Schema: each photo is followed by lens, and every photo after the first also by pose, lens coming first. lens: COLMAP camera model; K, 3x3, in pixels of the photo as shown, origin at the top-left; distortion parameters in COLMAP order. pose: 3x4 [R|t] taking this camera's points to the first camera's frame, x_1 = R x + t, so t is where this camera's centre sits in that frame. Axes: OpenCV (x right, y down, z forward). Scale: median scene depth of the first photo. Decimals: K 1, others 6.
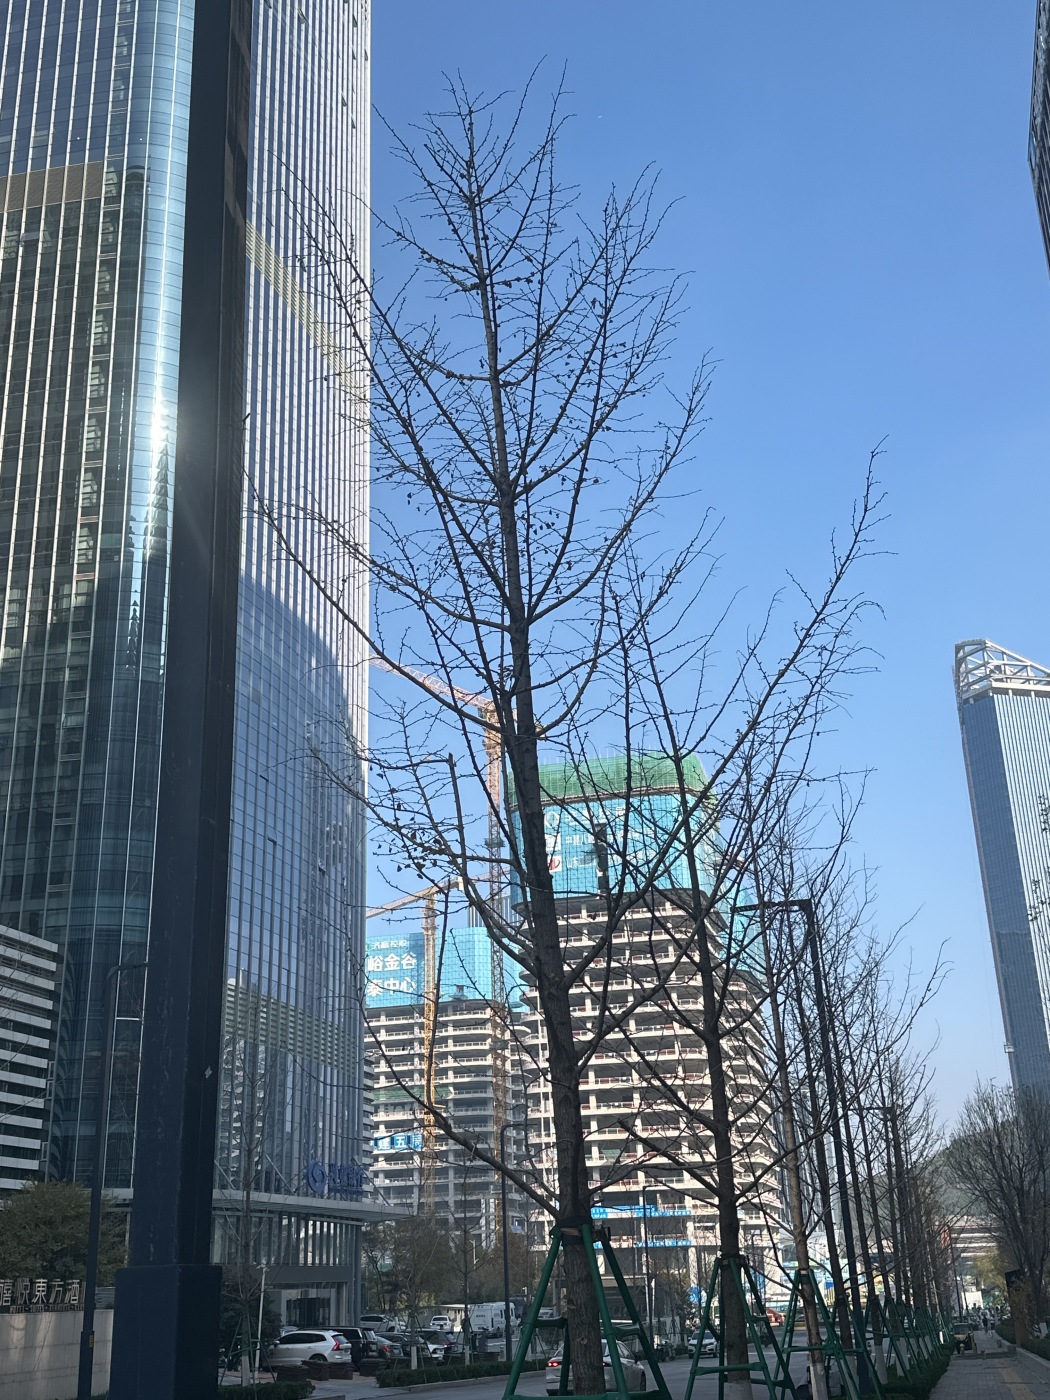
lens RADIAL K [[1517.1, 0, 525.0], [0, 1517.1, 700.0], [0, 0, 1]] dist [0.110055, 0.000296]
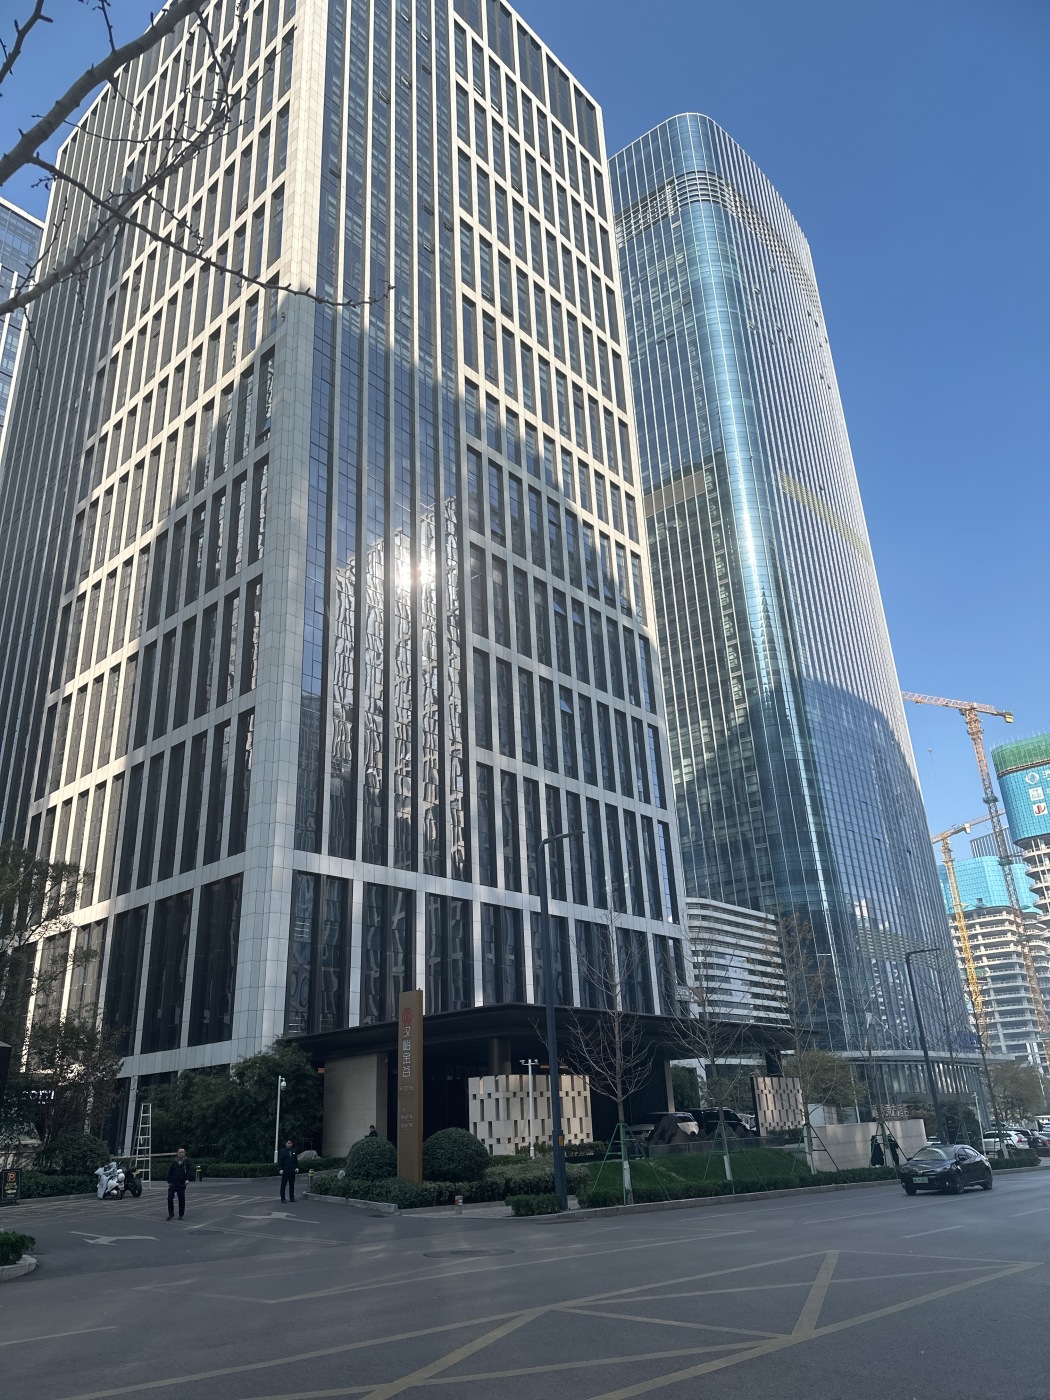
lens RADIAL K [[981.8, 0, 517.0], [0, 981.8, 709.9], [0, 0, 1]] dist [0.223188, -0.452231]
pose [[0.894382, -0.181099, -0.409004, -0.033947], [0.176101, 0.983091, -0.050208, -0.045154], [0.411181, -0.027121, 0.911150, -0.114219]]
